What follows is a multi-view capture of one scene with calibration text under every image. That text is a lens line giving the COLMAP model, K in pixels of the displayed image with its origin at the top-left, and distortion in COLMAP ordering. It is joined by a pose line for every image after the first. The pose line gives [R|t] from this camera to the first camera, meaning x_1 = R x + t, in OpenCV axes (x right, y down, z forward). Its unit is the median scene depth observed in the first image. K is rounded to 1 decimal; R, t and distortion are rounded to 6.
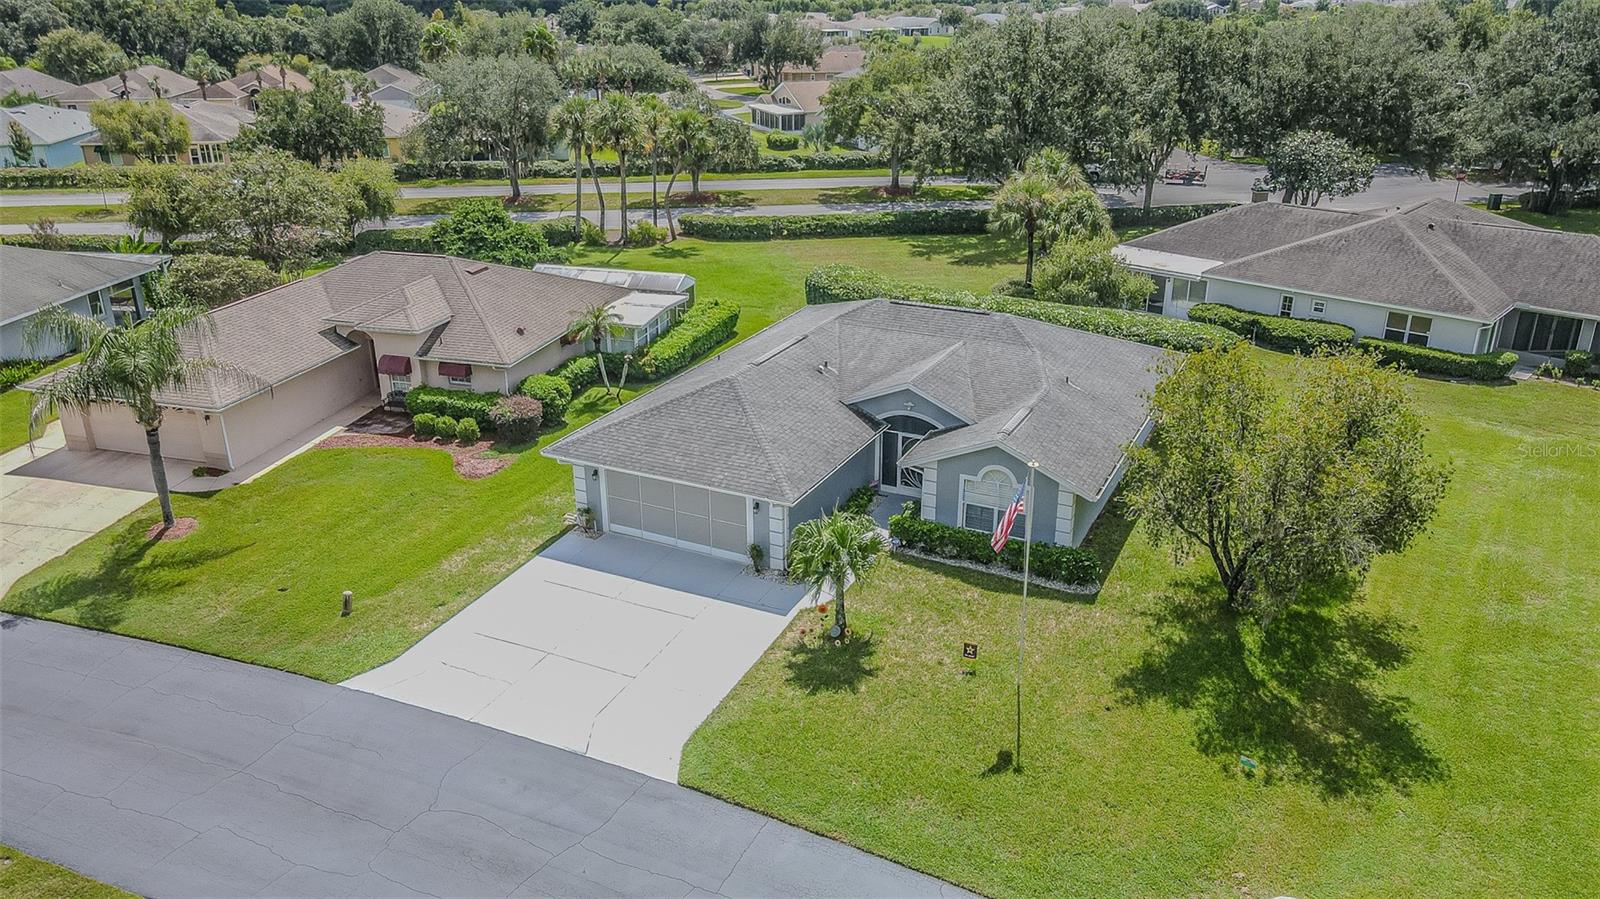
lens RADIAL K [[1170.4, 0, 808.1], [0, 1170.4, 457.6], [0, 0, 1]] dist [0.005344, 0.010511]
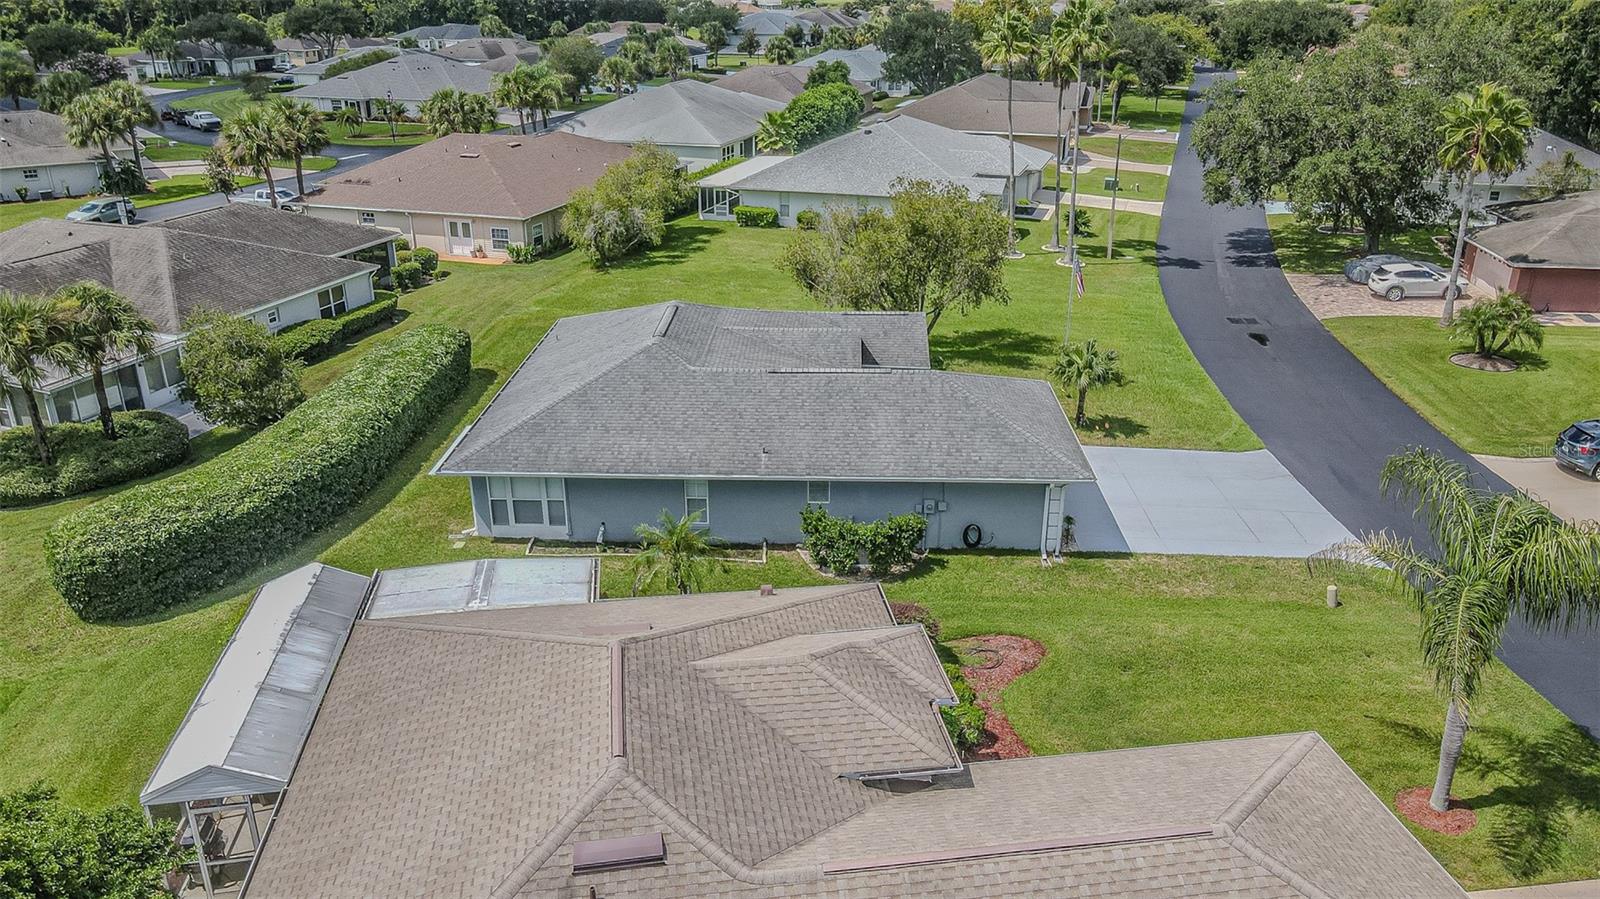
lens RADIAL K [[1170.4, 0, 808.1], [0, 1170.4, 457.6], [0, 0, 1]] dist [0.005344, 0.010511]
pose [[-0.400437, -0.350672, 0.846569, -0.671275], [0.353901, 0.793003, 0.495883, -0.407375], [-0.845225, 0.498171, -0.193444, 0.995380]]
